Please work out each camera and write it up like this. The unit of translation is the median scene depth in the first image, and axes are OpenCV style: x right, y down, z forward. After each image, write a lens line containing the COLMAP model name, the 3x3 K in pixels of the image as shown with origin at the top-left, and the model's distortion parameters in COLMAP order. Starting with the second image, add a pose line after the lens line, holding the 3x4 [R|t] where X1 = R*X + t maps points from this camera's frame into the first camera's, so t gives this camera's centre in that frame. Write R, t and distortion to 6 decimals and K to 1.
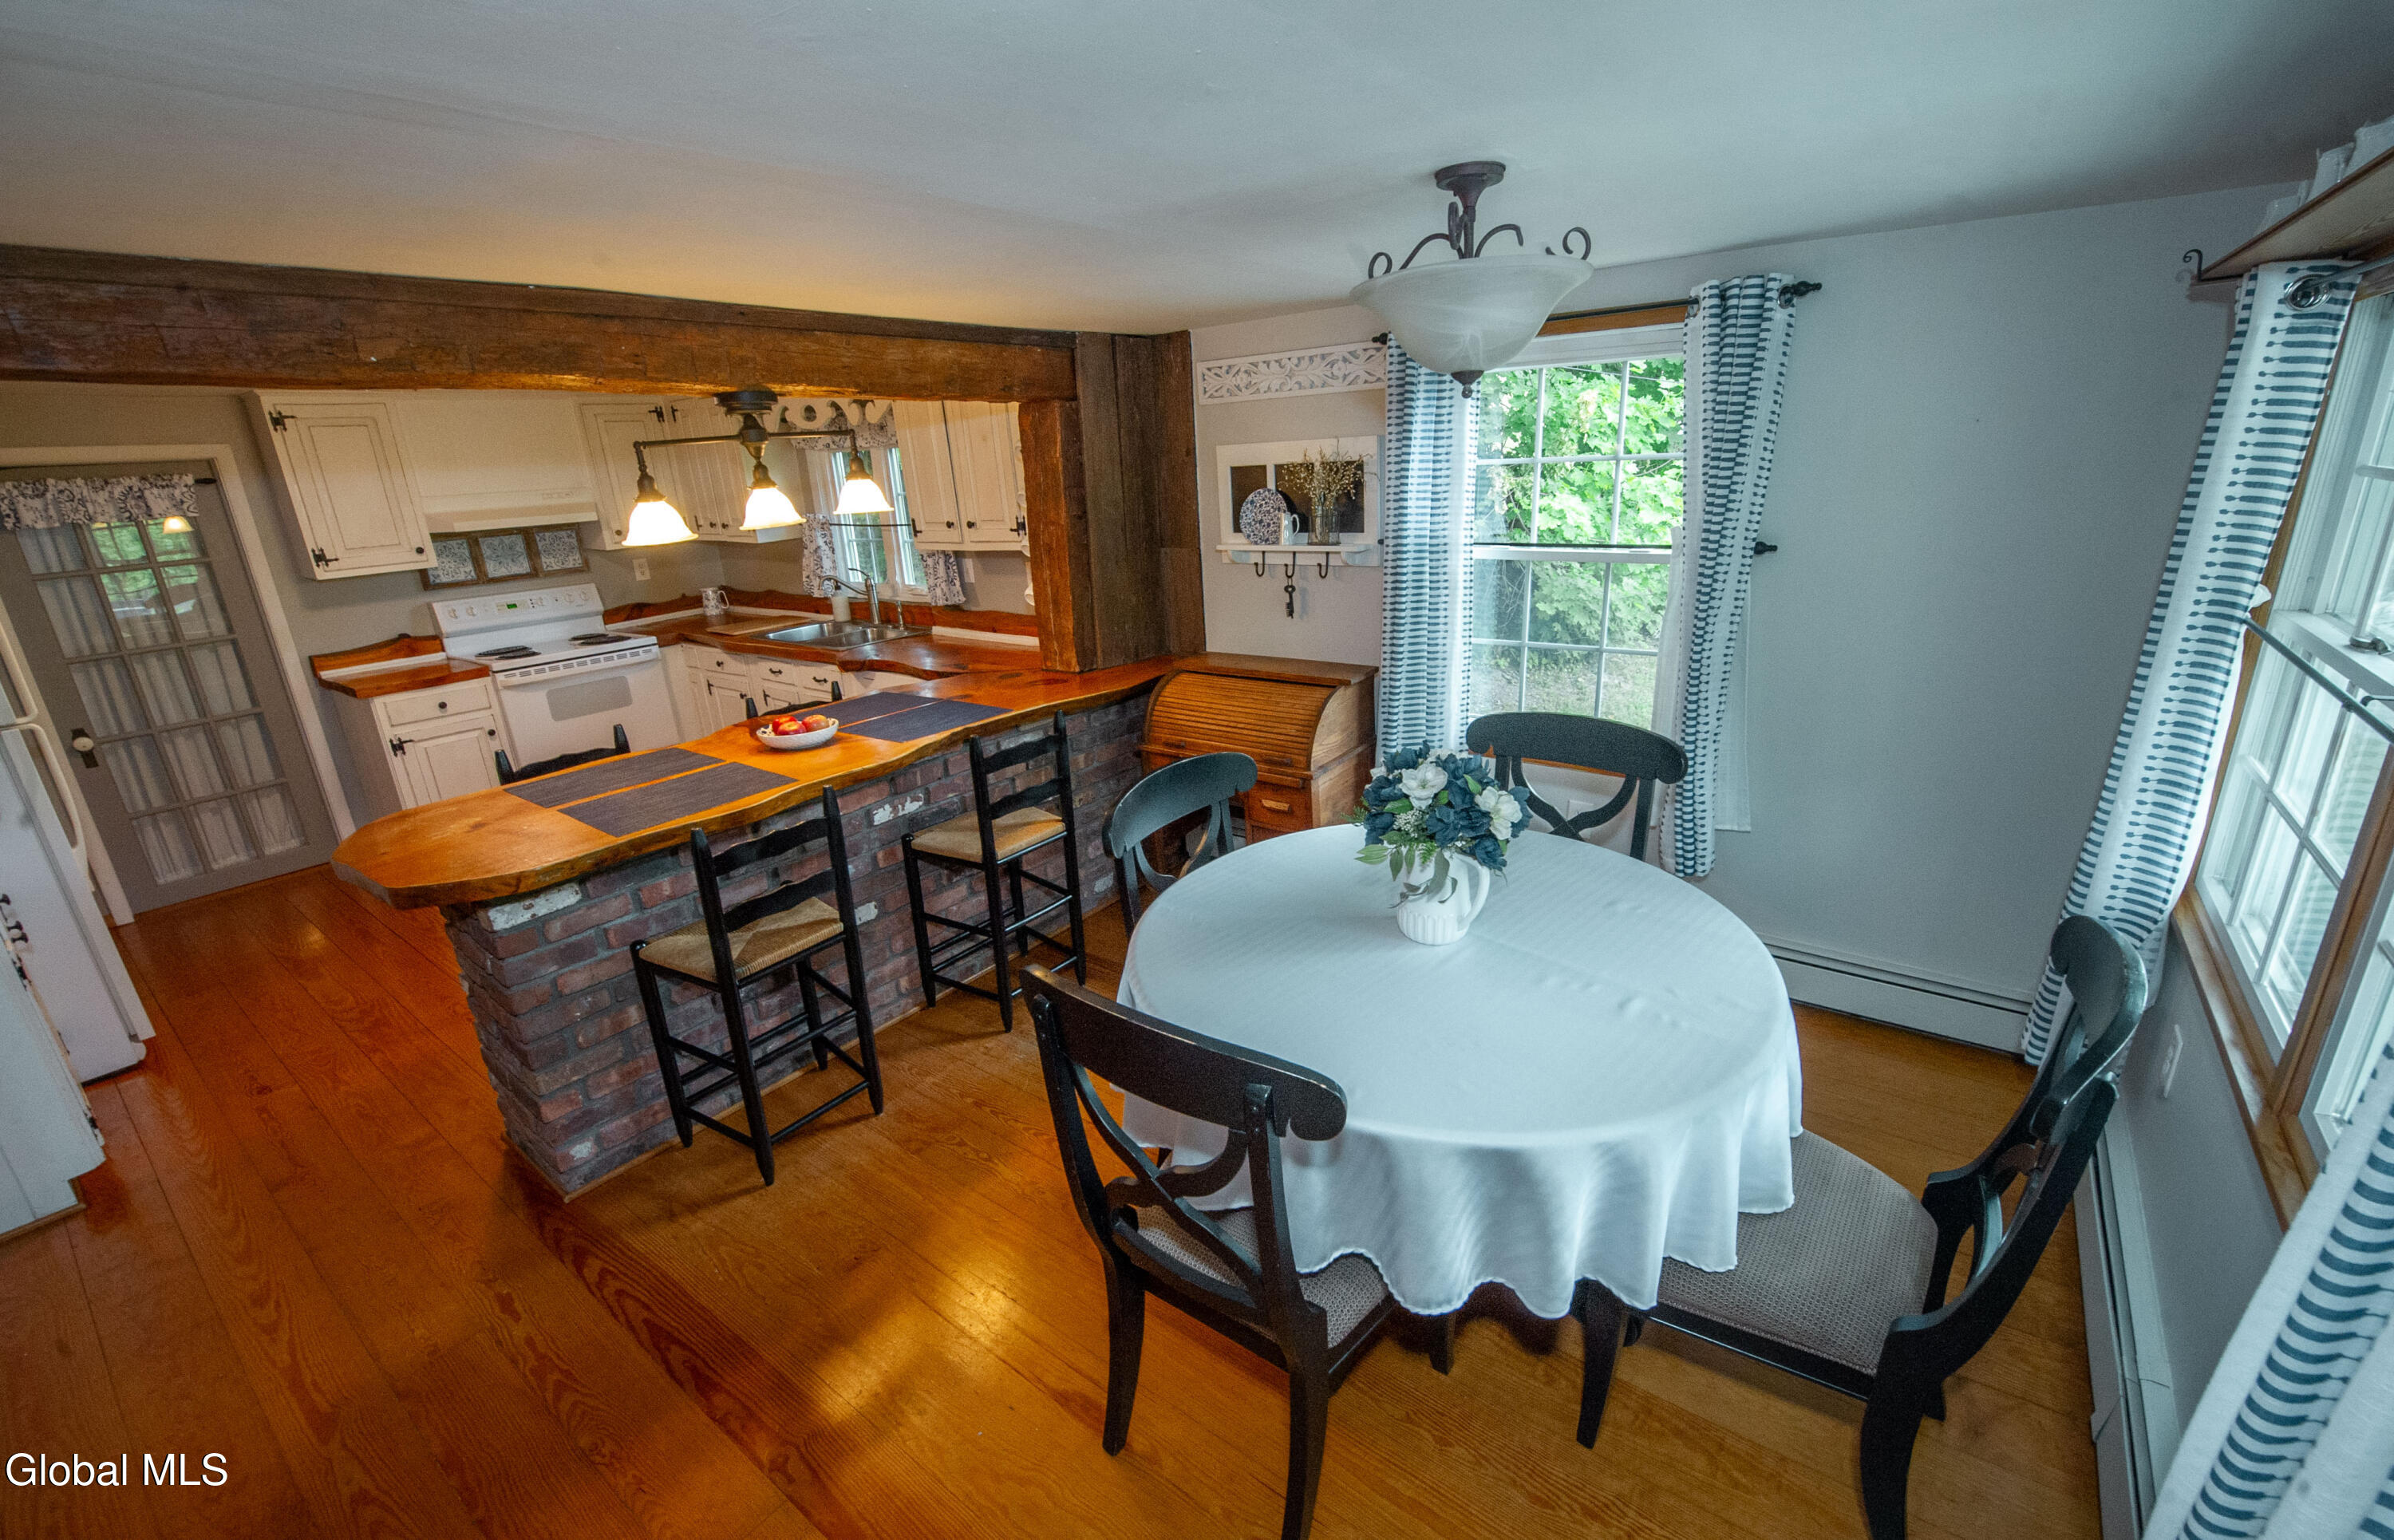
lens RADIAL K [[986.6, 0, 1215.9], [0, 986.6, 776.8], [0, 0, 1]] dist [-0.001126, -0.009221]
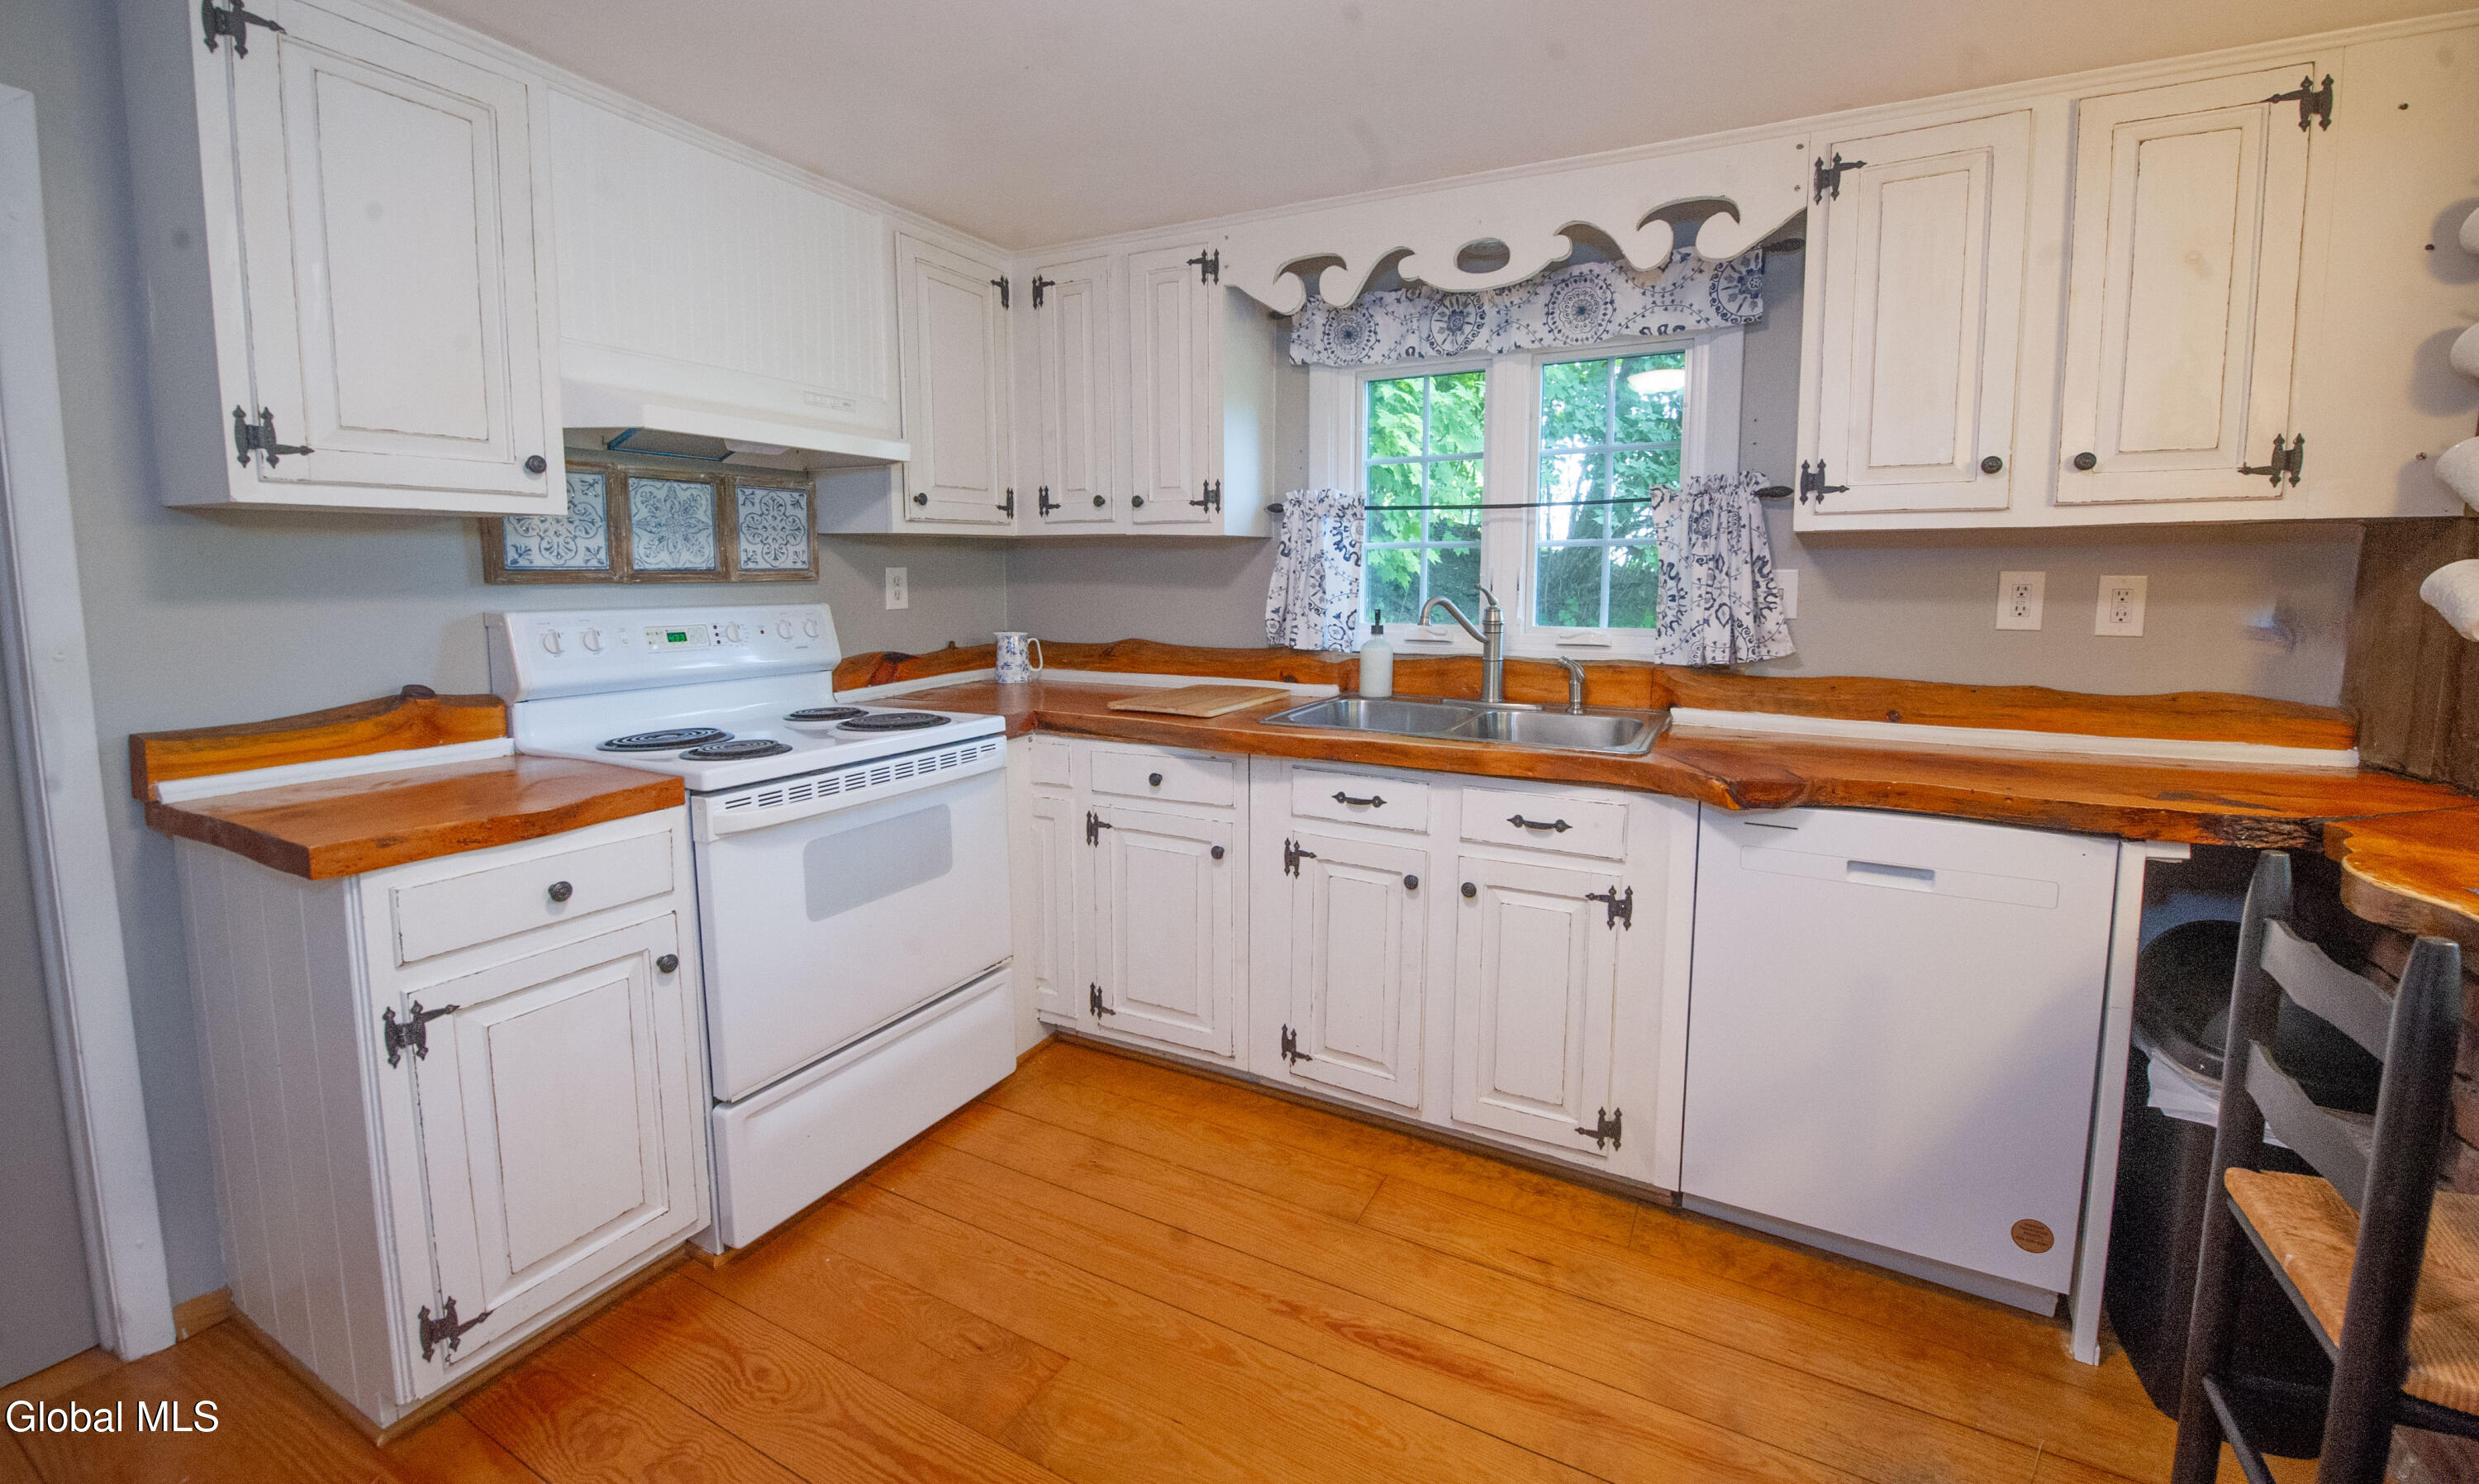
lens RADIAL K [[987.5, 0, 1252.3], [0, 987.5, 678.6], [0, 0, 1]] dist [-0.010313, -0.006740]
pose [[0.986392, 0.031544, 0.161356, -0.563071], [0.004041, 0.976475, -0.215595, -0.065173], [-0.164361, 0.213313, 0.963059, 0.575582]]
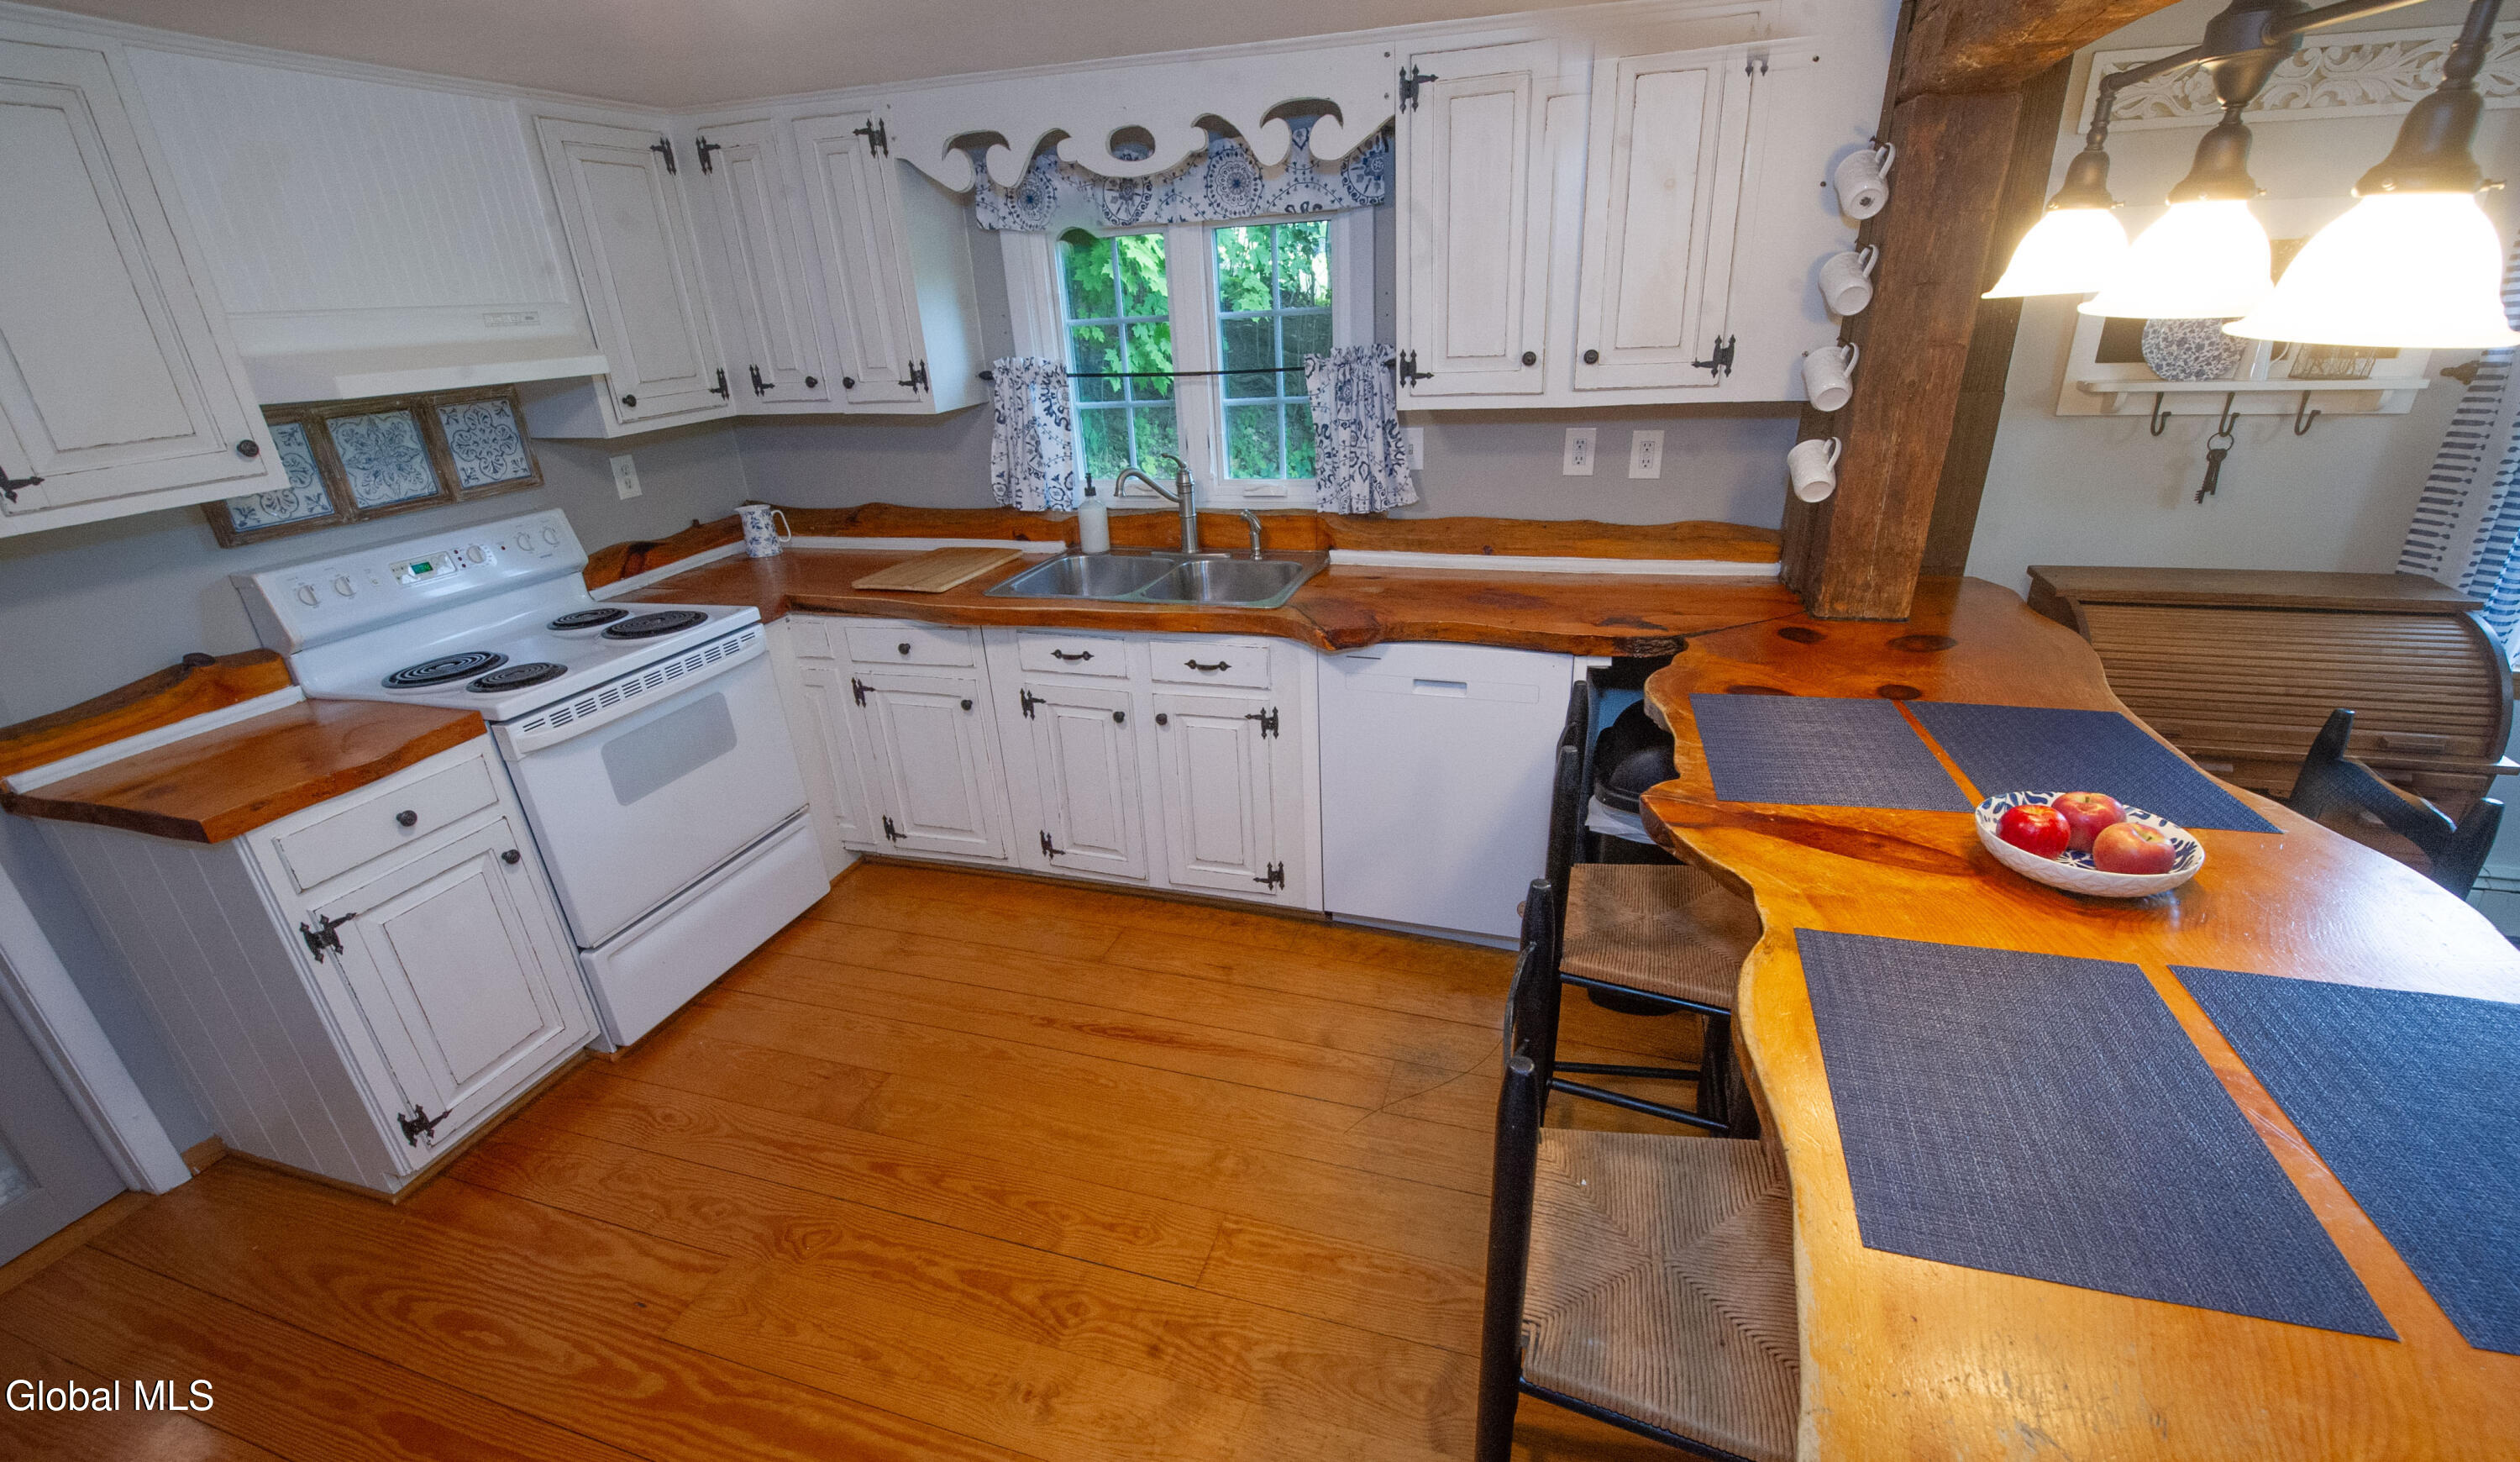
lens RADIAL K [[1032.2, 0, 1264.7], [0, 1032.2, 774.4], [0, 0, 1]] dist [-0.013333, -0.004102]
pose [[0.942515, -0.133747, 0.306231, -0.526456], [0.104036, 0.988310, 0.111446, -0.094148], [-0.317556, -0.073181, 0.945411, 0.432091]]
